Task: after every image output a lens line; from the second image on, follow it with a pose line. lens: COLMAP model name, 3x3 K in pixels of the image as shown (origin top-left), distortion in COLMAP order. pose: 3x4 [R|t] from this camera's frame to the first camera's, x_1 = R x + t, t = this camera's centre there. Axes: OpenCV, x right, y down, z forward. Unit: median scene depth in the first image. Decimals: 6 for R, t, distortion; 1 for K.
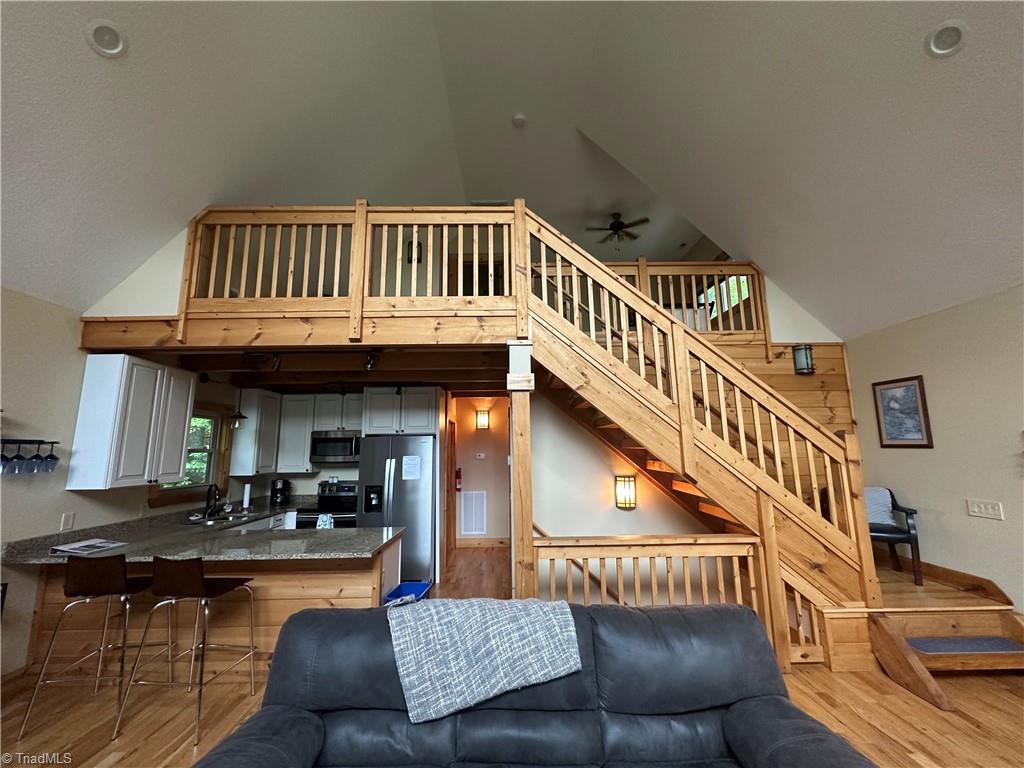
lens RADIAL K [[411.4, 0, 511.4], [0, 411.4, 383.9], [0, 0, 1]] dist [-0.003135, -0.000136]
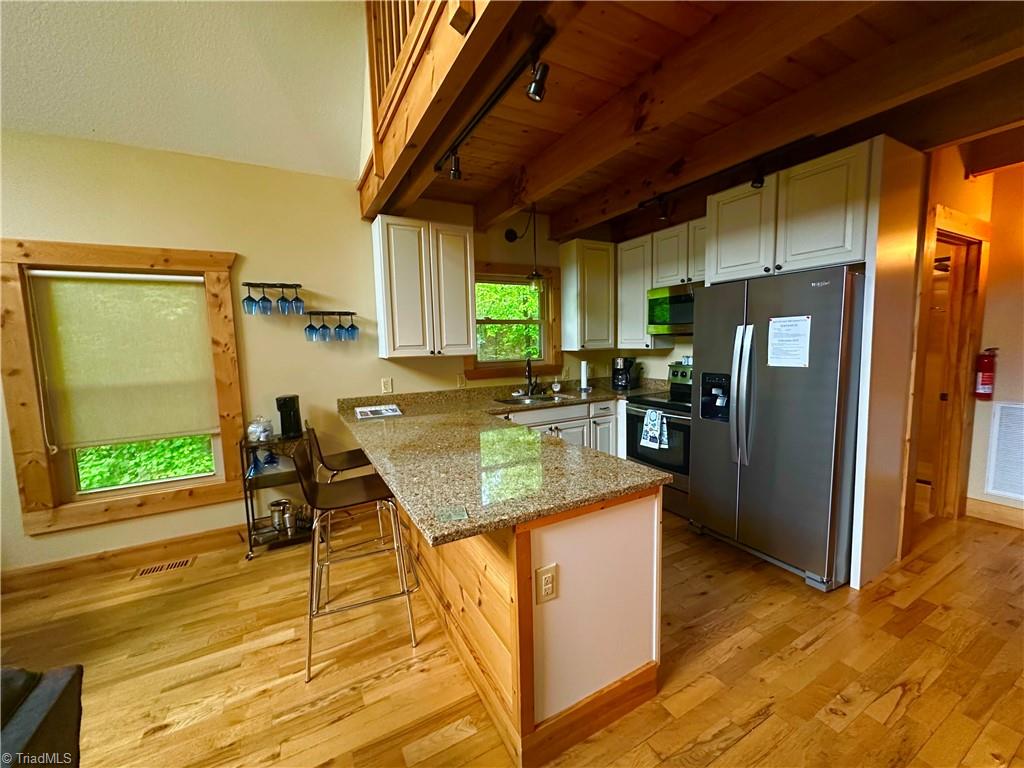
lens RADIAL K [[411.4, 0, 514.8], [0, 411.4, 382.6], [0, 0, 1]] dist [-0.003135, -0.000136]
pose [[0.473427, 0.090630, -0.876158, 0.023159], [0.159121, 0.969528, 0.186269, 0.112541], [0.866341, -0.227600, 0.444579, 0.514839]]
